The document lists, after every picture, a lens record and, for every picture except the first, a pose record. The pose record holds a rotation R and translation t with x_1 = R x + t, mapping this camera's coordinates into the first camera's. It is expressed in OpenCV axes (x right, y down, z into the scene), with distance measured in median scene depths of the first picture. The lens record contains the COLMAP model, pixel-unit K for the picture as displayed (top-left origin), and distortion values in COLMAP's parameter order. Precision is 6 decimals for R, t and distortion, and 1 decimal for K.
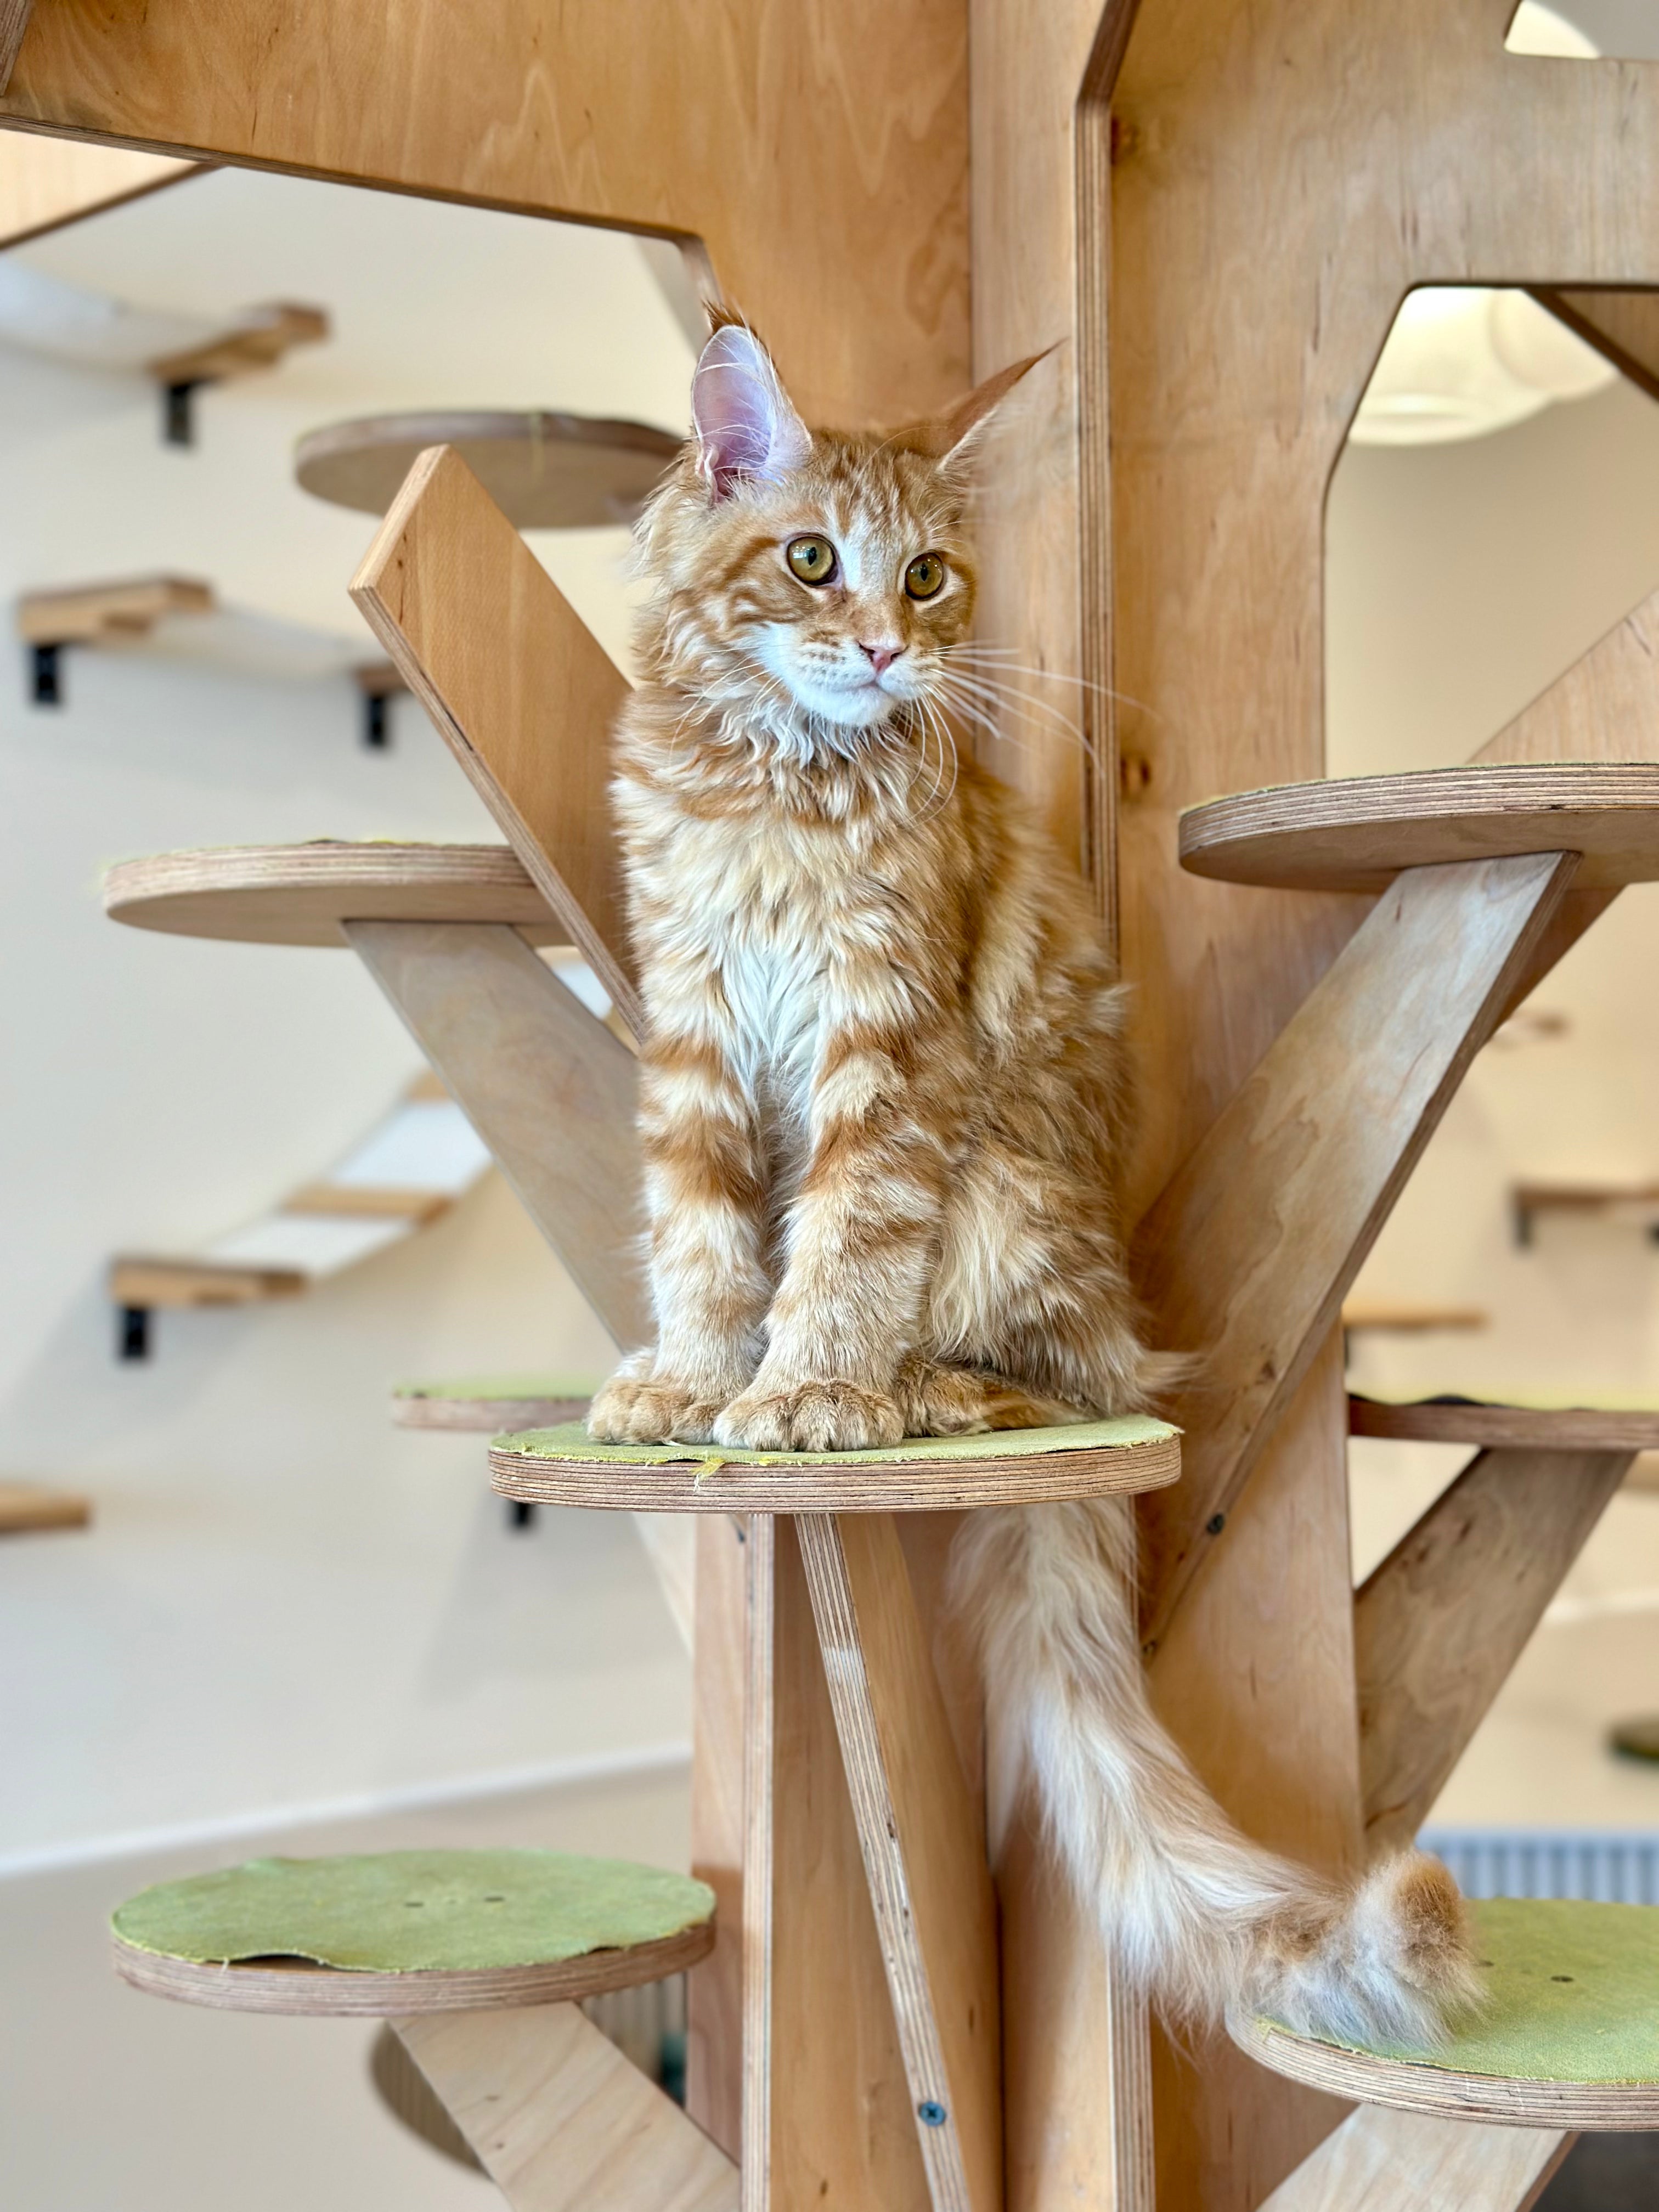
lens RADIAL K [[3126.0, 0, 822.0], [0, 3126.0, 1121.4], [0, 0, 1]] dist [0.195583, -0.440399]
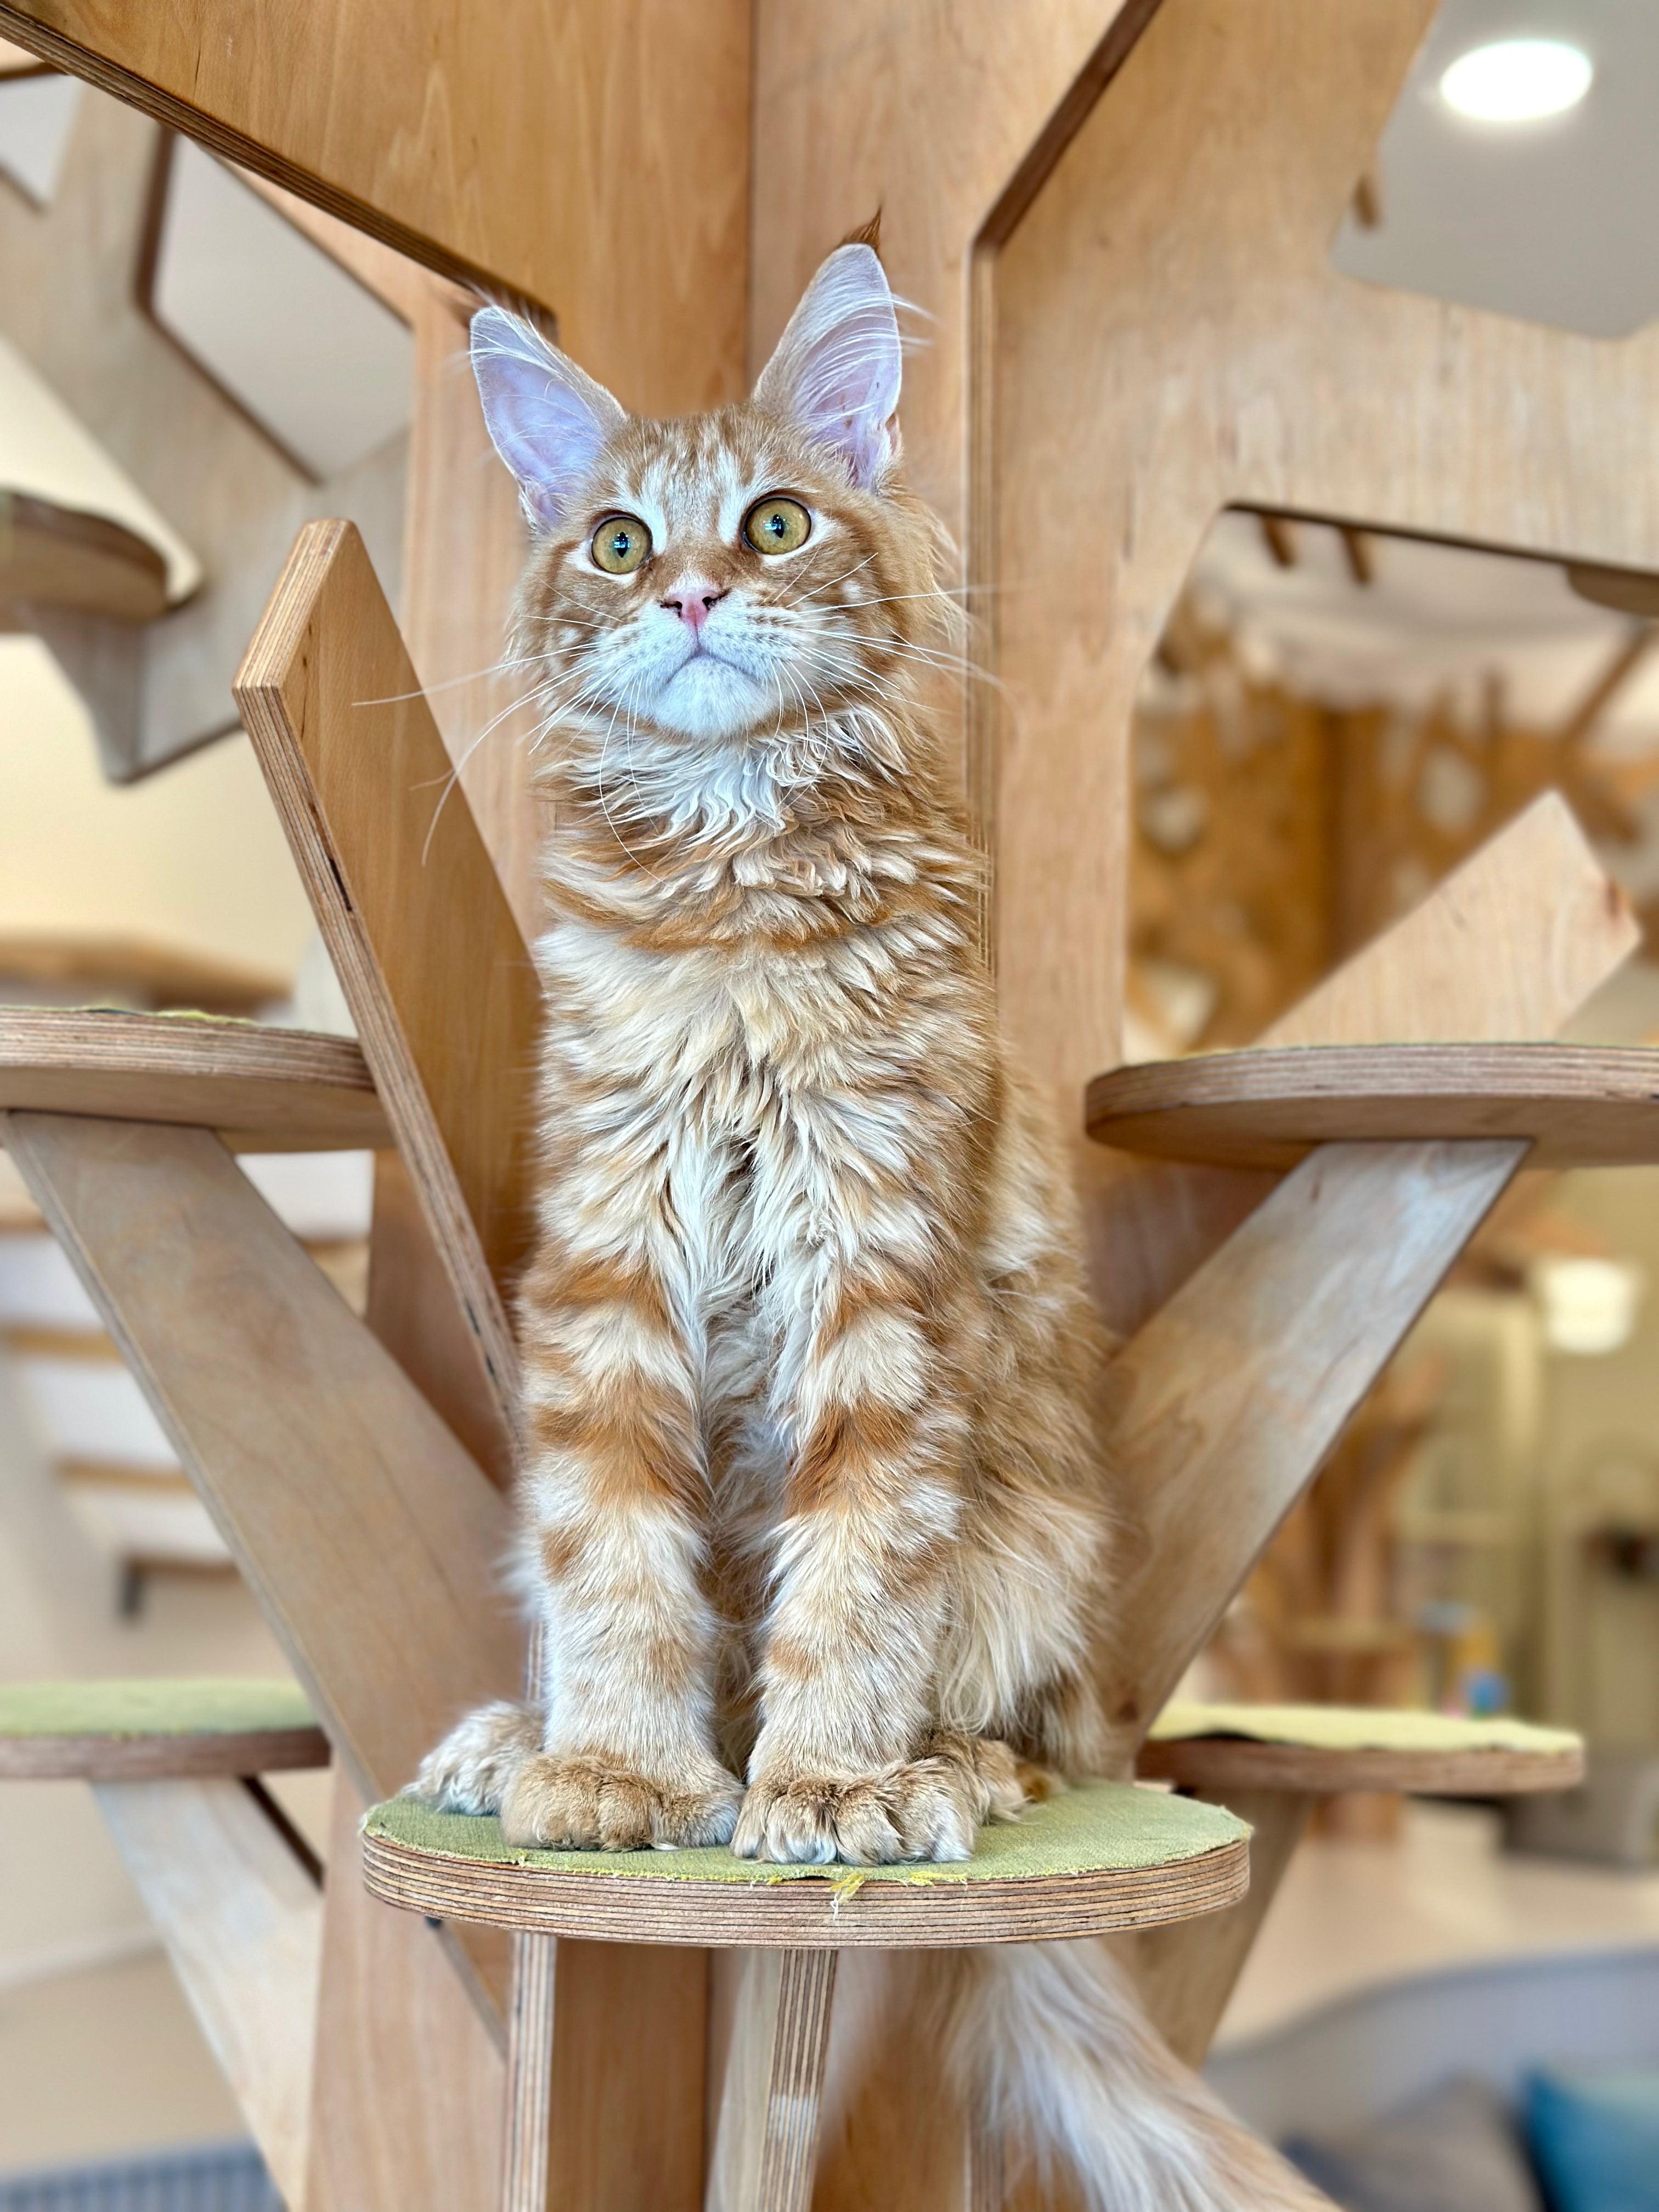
lens RADIAL K [[3130.1, 0, 832.3], [0, 3130.1, 1104.5], [0, 0, 1]] dist [0.191020, -0.451357]
pose [[0.915080, 0.070994, 0.396975, -0.294306], [-0.042496, 0.995877, -0.080141, -0.013786], [-0.401028, 0.056465, 0.914324, 0.242469]]
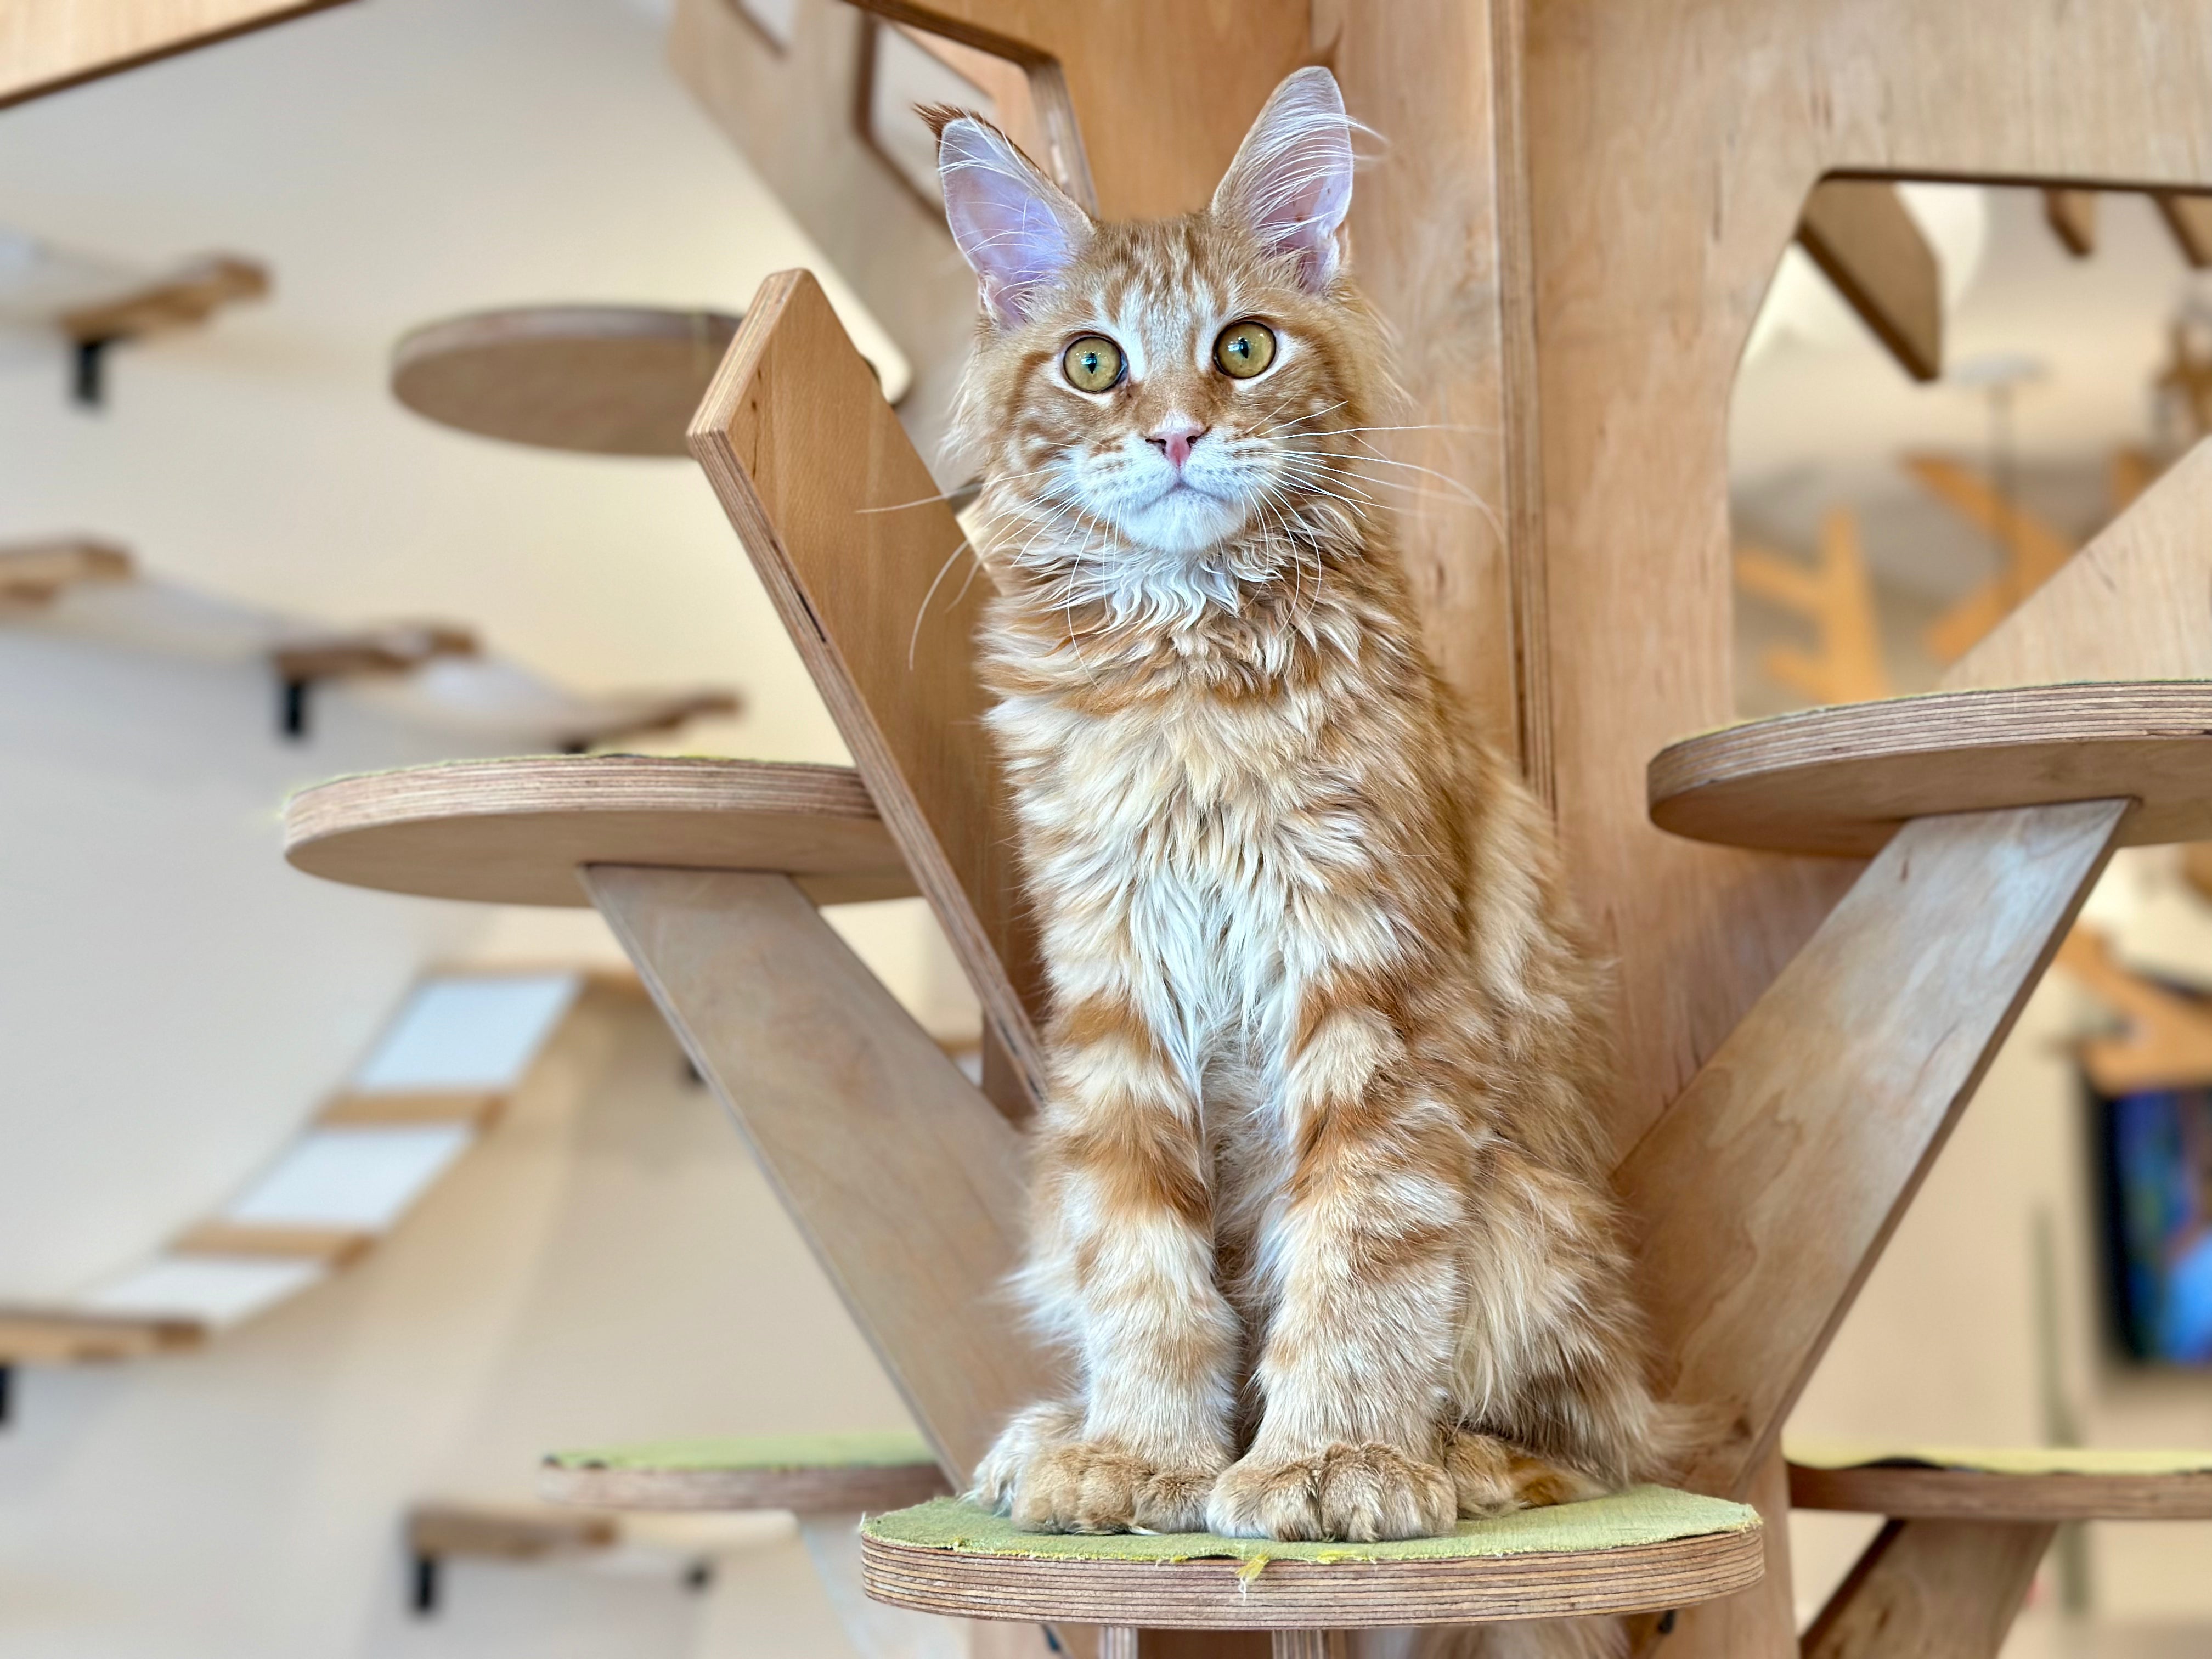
lens RADIAL K [[3126.5, 0, 1093.0], [0, 3126.5, 829.8], [0, 0, 1]] dist [0.201177, -0.485541]
pose [[0.988180, 0.020151, 0.151966, -0.158008], [-0.003870, 0.994286, -0.106677, 0.013358], [-0.153247, 0.104828, 0.982612, 0.204811]]
